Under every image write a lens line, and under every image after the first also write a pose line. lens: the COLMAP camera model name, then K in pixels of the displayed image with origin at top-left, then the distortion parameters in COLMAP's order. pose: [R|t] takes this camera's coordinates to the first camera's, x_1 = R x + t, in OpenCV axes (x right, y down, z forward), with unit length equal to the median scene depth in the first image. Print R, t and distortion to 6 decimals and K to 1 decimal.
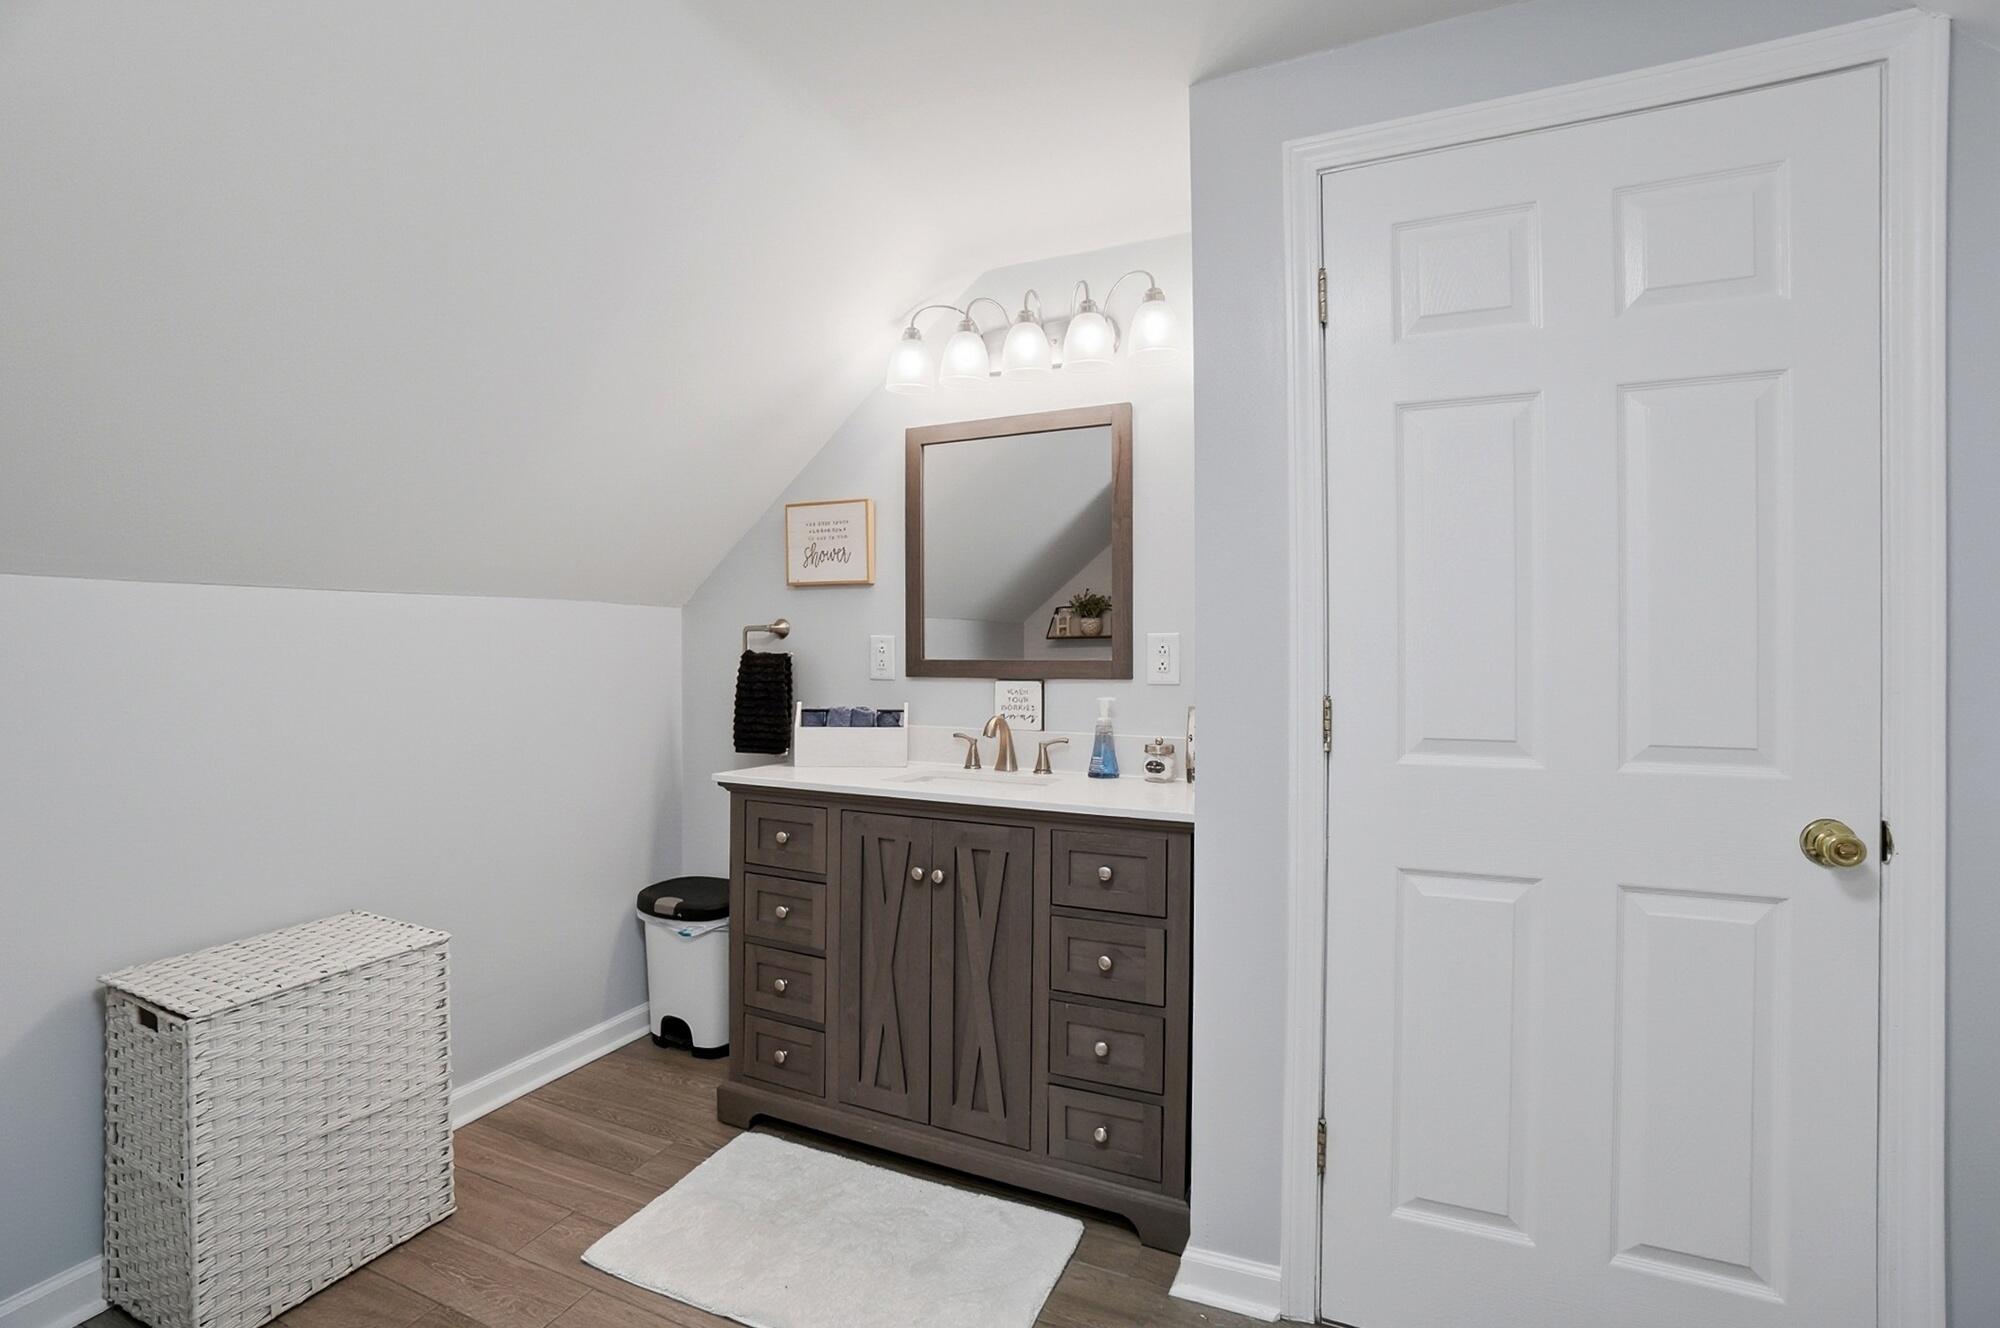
lens RADIAL K [[896.0, 0, 997.4], [0, 896.0, 657.6], [0, 0, 1]] dist [0.001266, 0.001020]
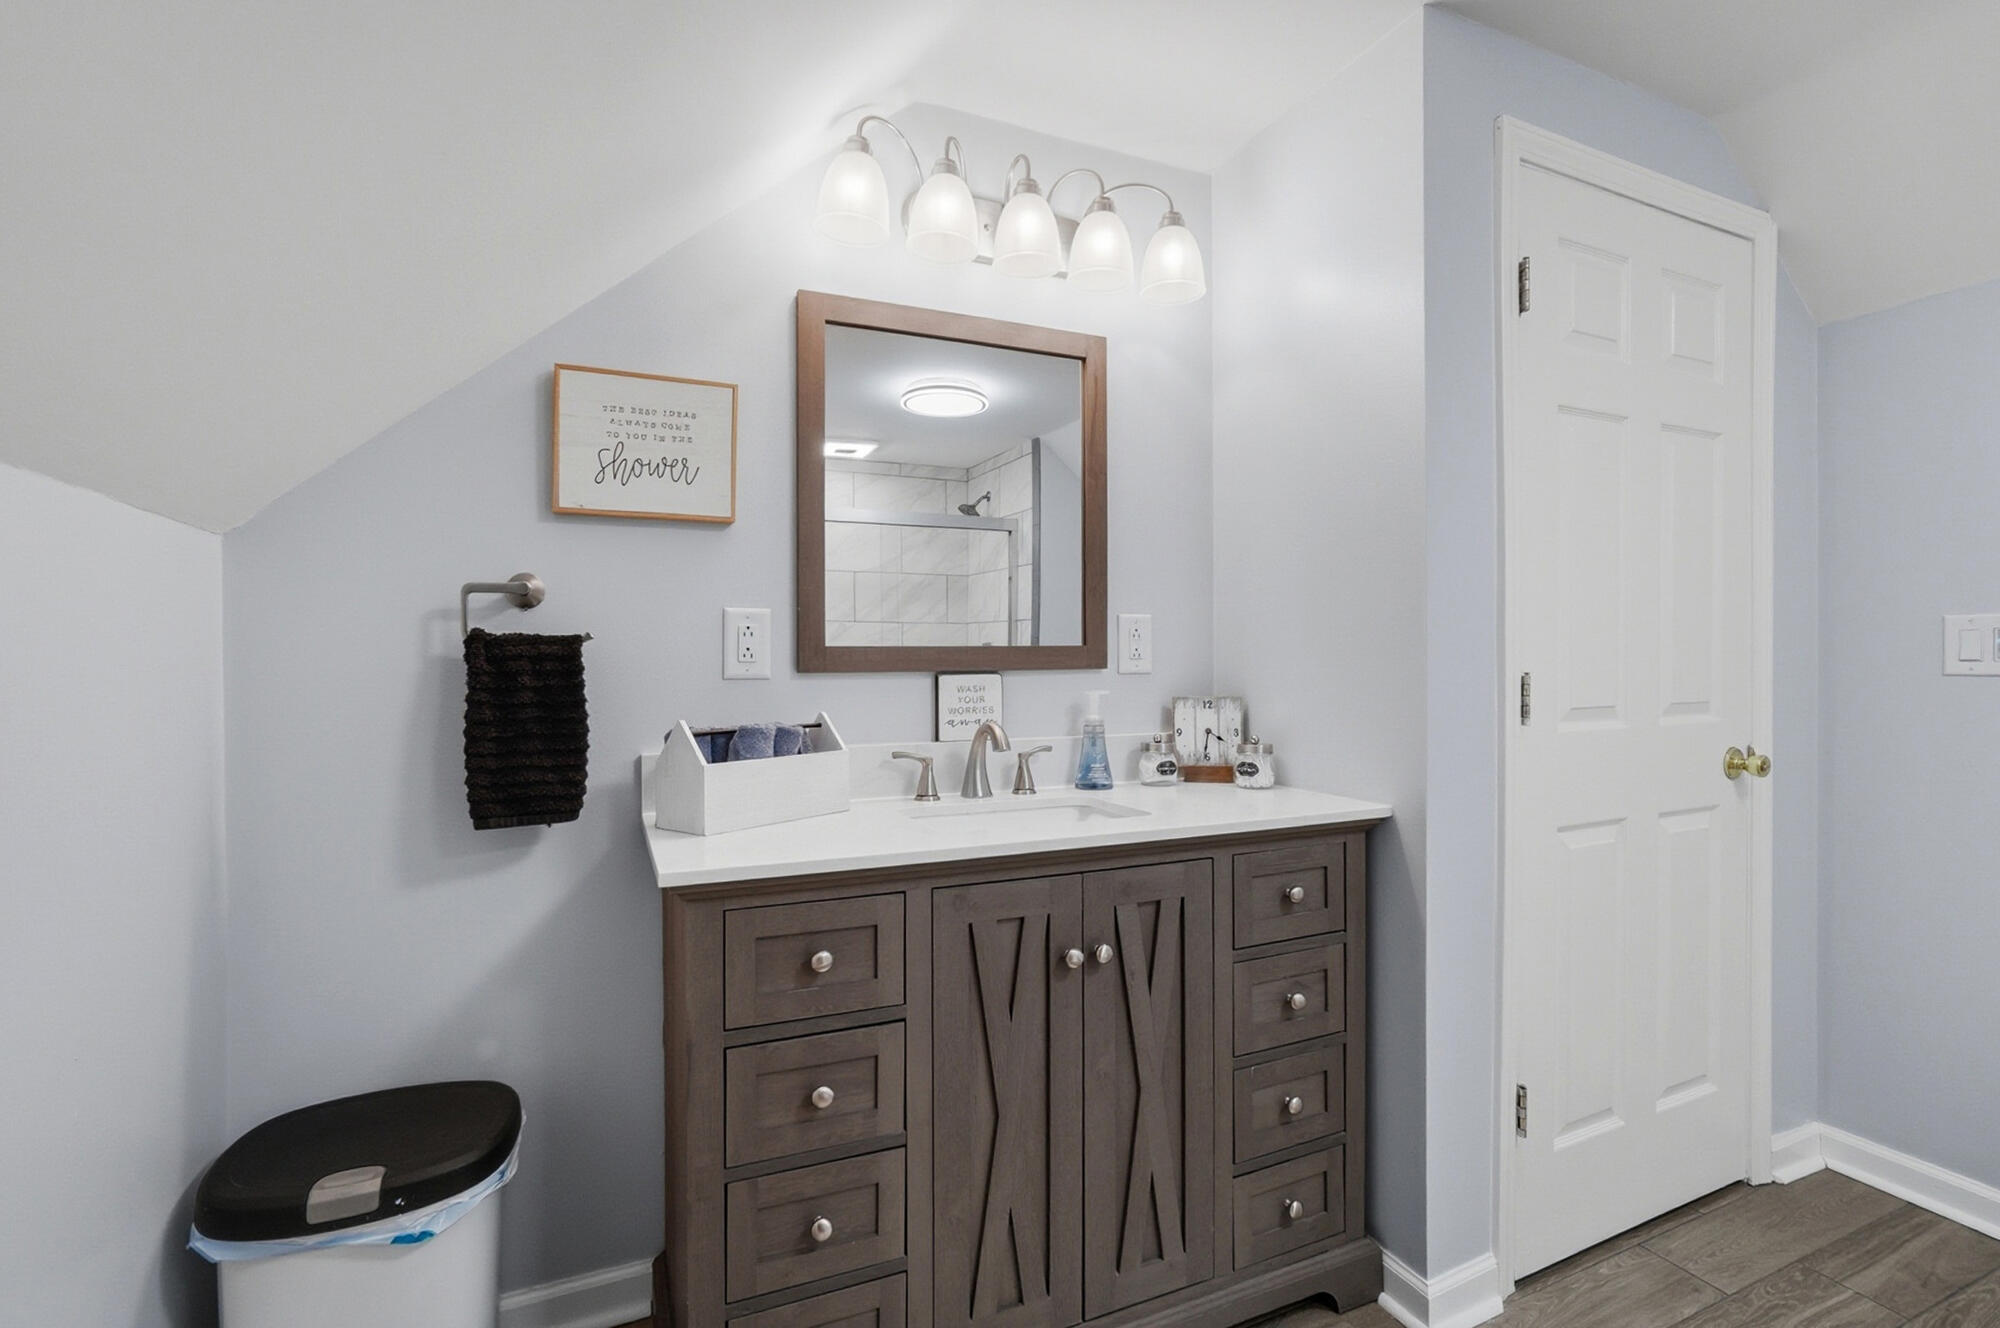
lens RADIAL K [[896.0, 0, 995.0], [0, 896.0, 659.5], [0, 0, 1]] dist [0.001266, 0.001020]
pose [[0.668484, -0.009239, 0.743669, -0.517841], [0.010204, 0.999943, 0.003250, 0.011694], [-0.743657, 0.005416, 0.668540, 0.490090]]
